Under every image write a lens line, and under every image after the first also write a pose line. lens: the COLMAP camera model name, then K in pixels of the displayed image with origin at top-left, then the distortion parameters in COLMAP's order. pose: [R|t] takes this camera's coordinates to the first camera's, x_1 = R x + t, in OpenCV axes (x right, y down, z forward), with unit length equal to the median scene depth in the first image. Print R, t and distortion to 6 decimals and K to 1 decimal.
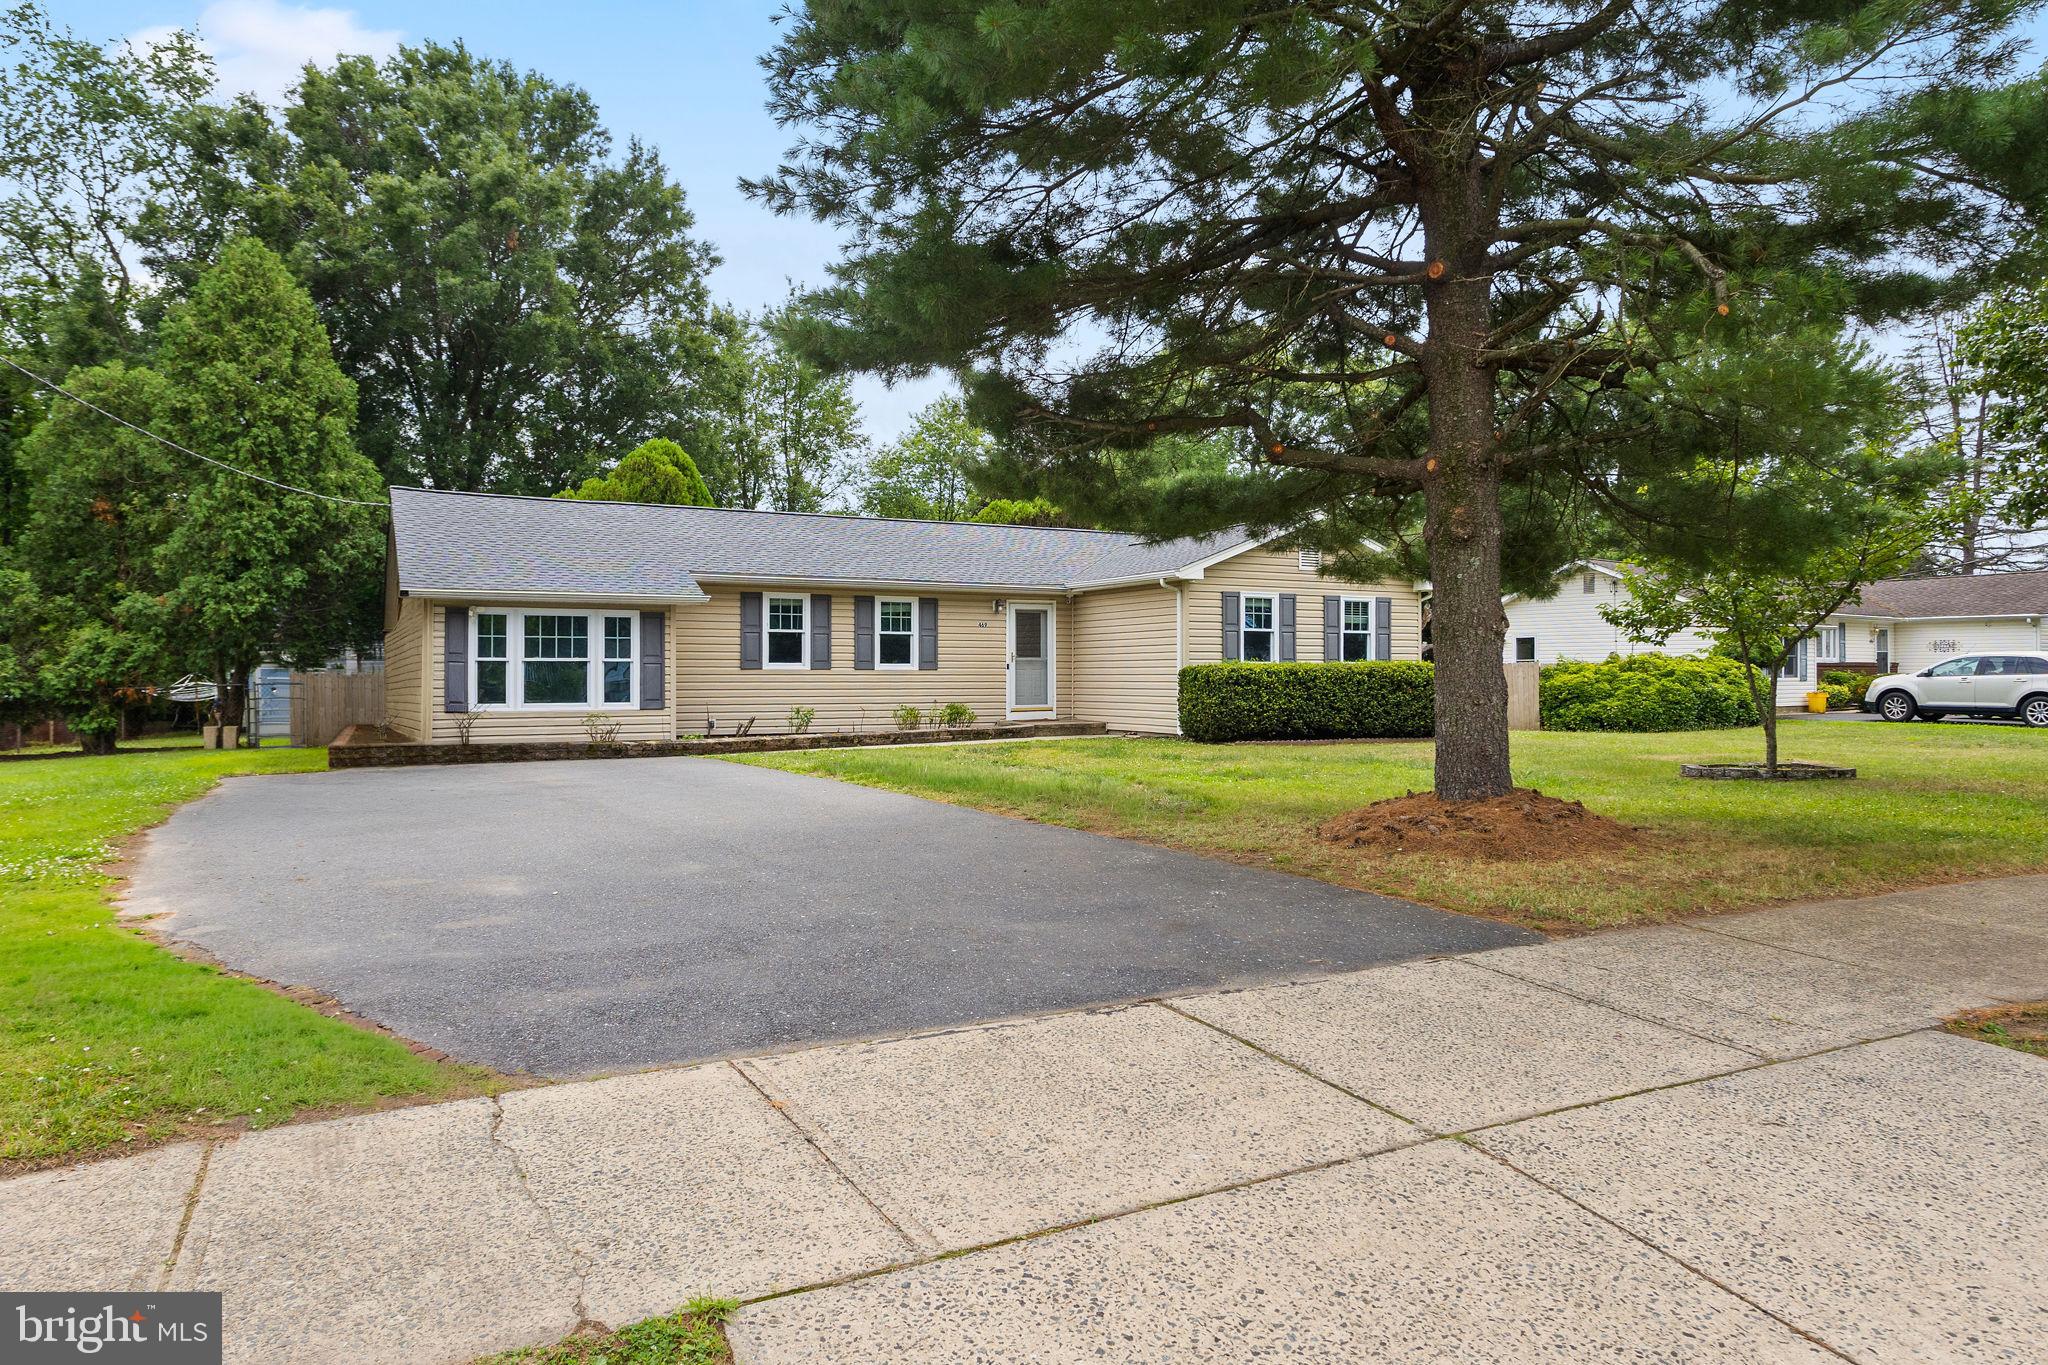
lens RADIAL K [[1002.8, 0, 1025.0], [0, 1002.8, 677.2], [0, 0, 1]] dist [0.011741, -0.004026]
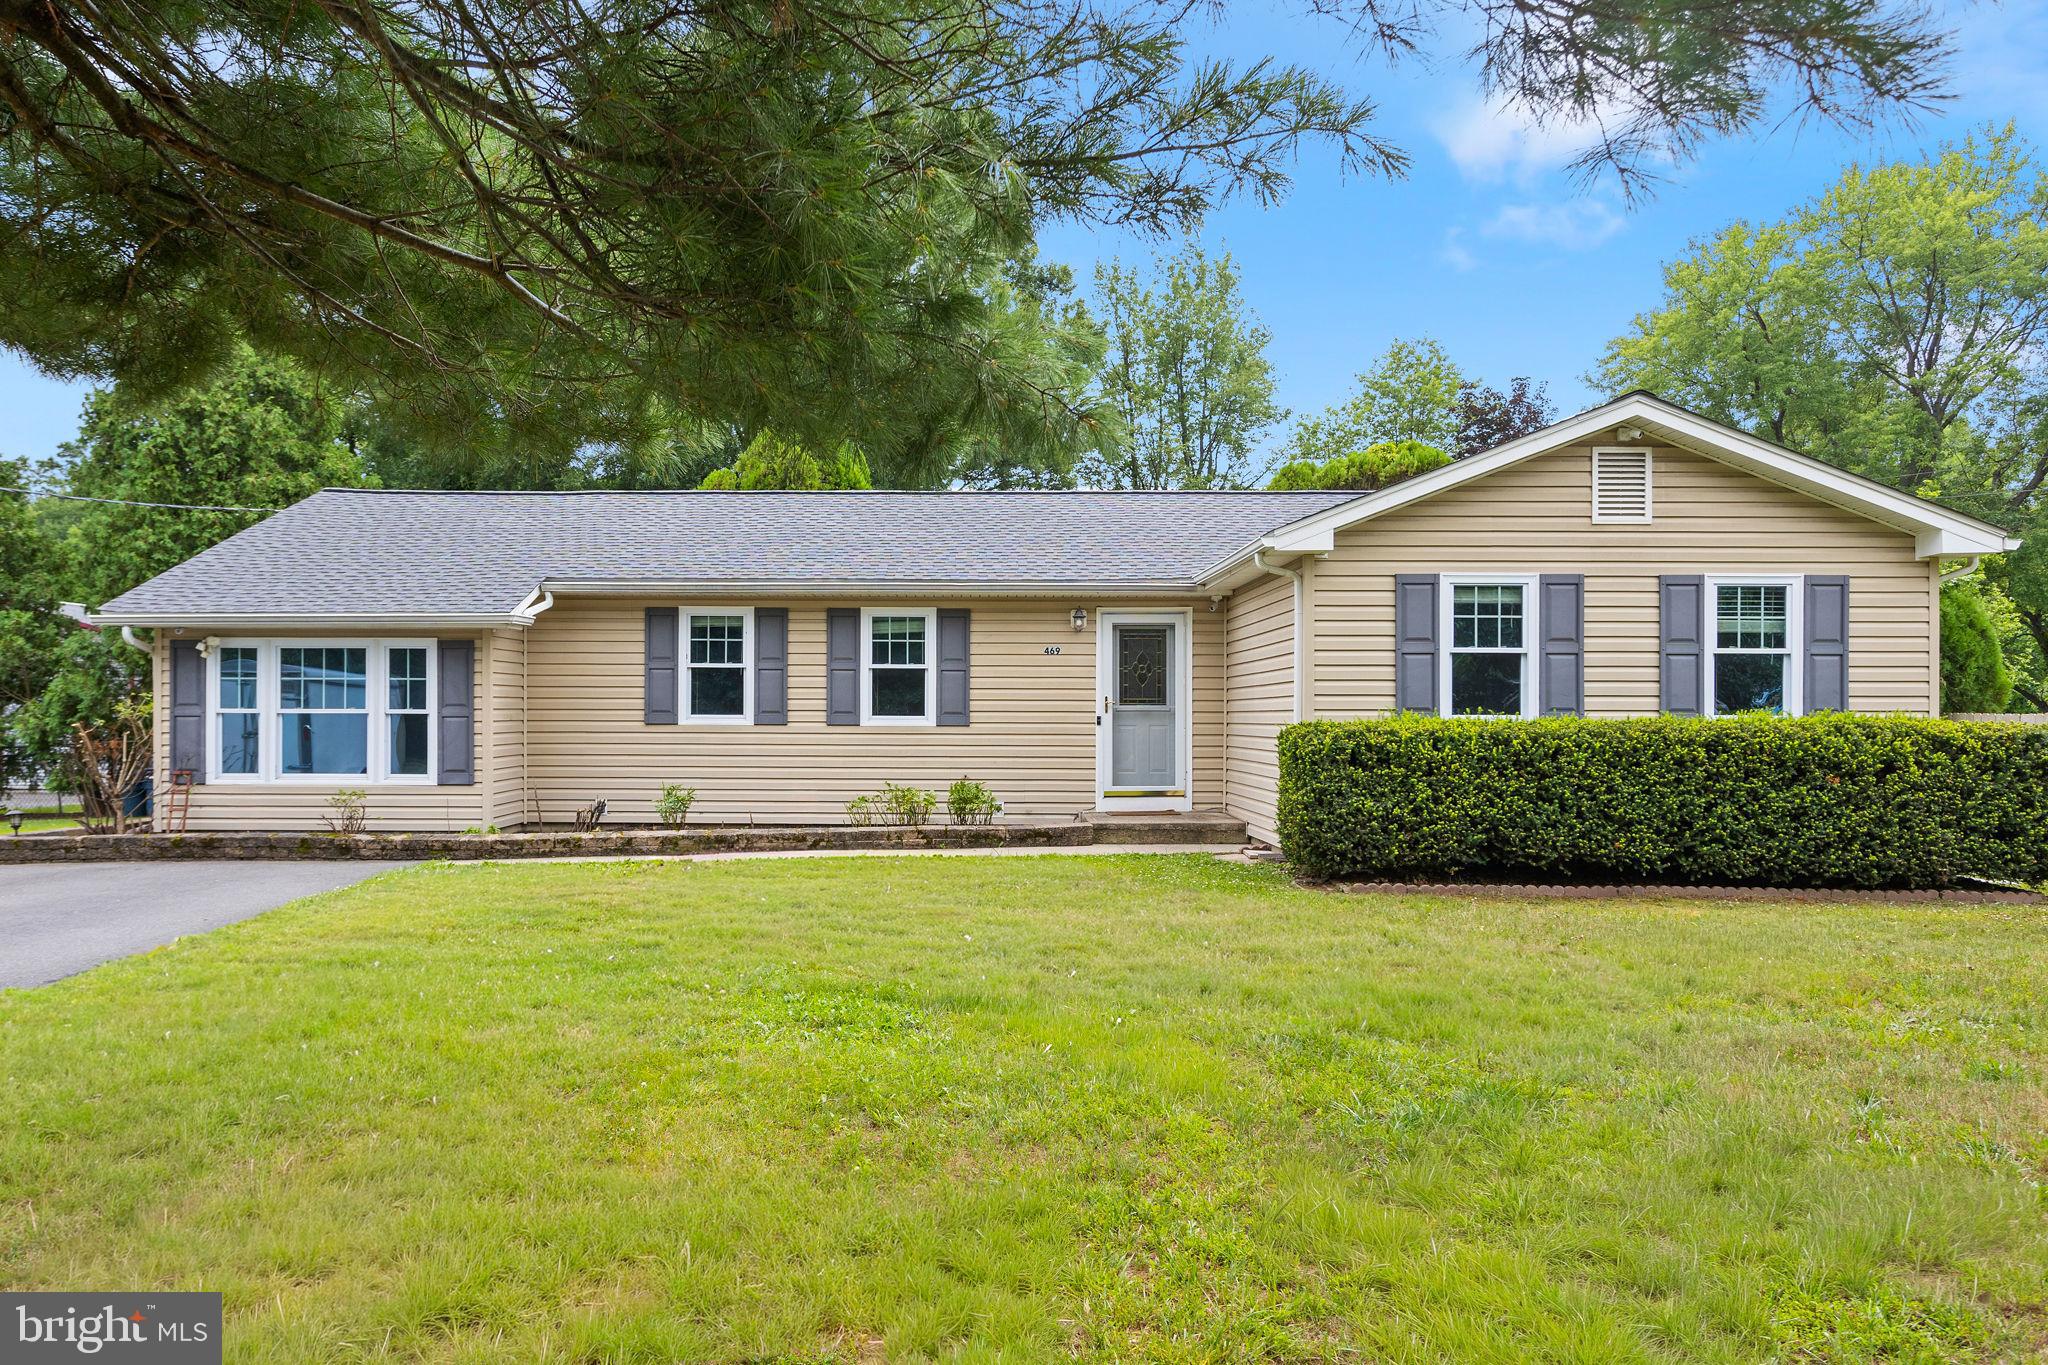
lens RADIAL K [[1262.2, 0, 1022.9], [0, 1262.2, 688.7], [0, 0, 1]] dist [0.003056, -0.000414]
pose [[0.910983, -0.006095, -0.412398, 0.275608], [-0.005859, 0.999599, -0.027716, -0.009623], [0.412402, 0.027665, 0.910582, 0.337228]]
